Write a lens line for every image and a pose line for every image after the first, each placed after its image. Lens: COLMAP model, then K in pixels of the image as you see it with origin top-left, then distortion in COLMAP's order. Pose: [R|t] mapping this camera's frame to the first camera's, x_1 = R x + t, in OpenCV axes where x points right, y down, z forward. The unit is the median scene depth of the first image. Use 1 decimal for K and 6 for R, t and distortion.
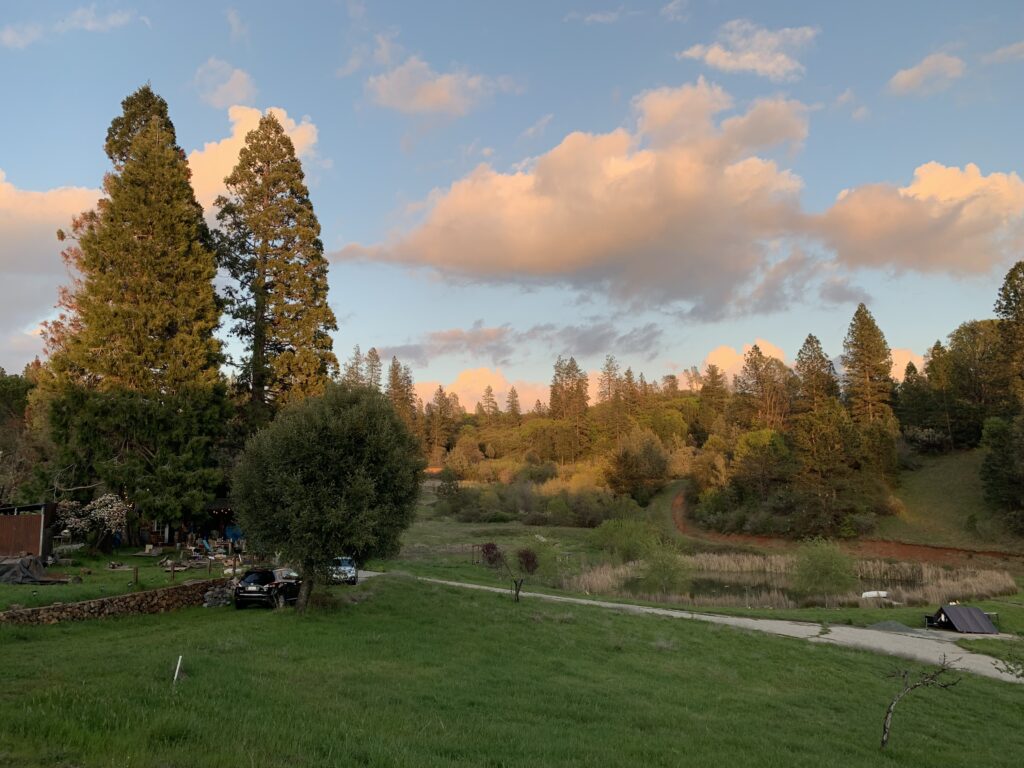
lens RADIAL K [[767.0, 0, 511.4], [0, 767.0, 383.4], [0, 0, 1]] dist [0.011084, 0.003928]
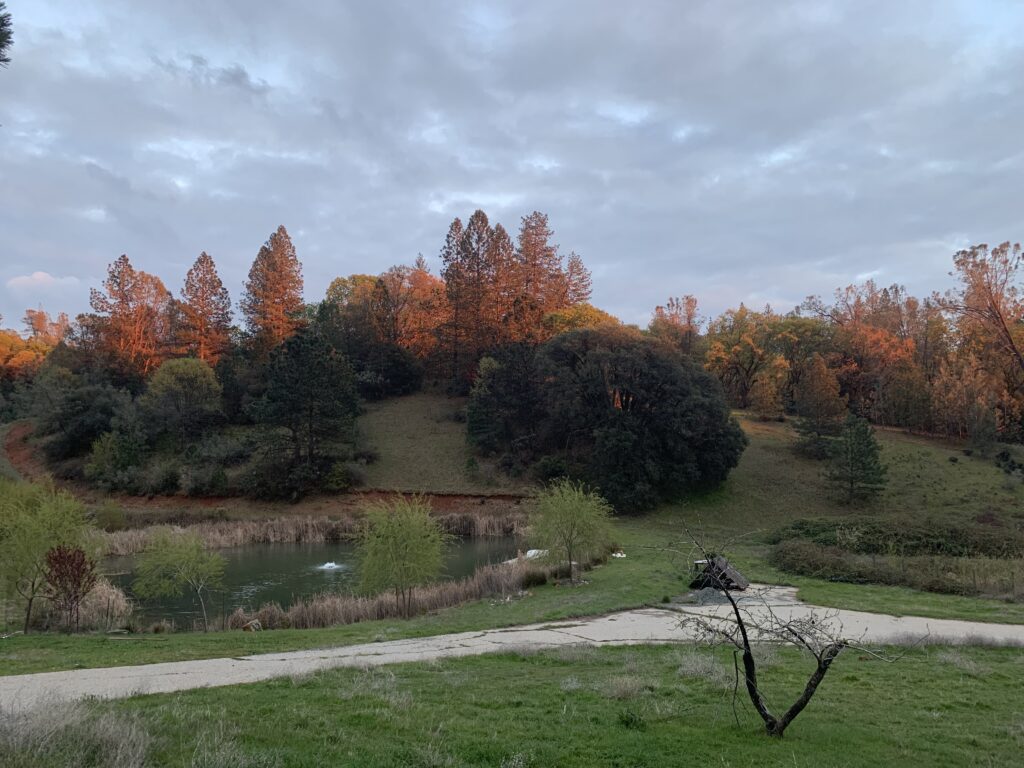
lens RADIAL K [[767.0, 0, 511.1], [0, 767.0, 384.8], [0, 0, 1]] dist [0.011084, 0.003928]
pose [[0.587123, 0.064652, 0.806912, -0.095490], [-0.101310, 0.994837, -0.005994, 0.064335], [-0.803133, -0.078229, 0.590642, 0.325980]]
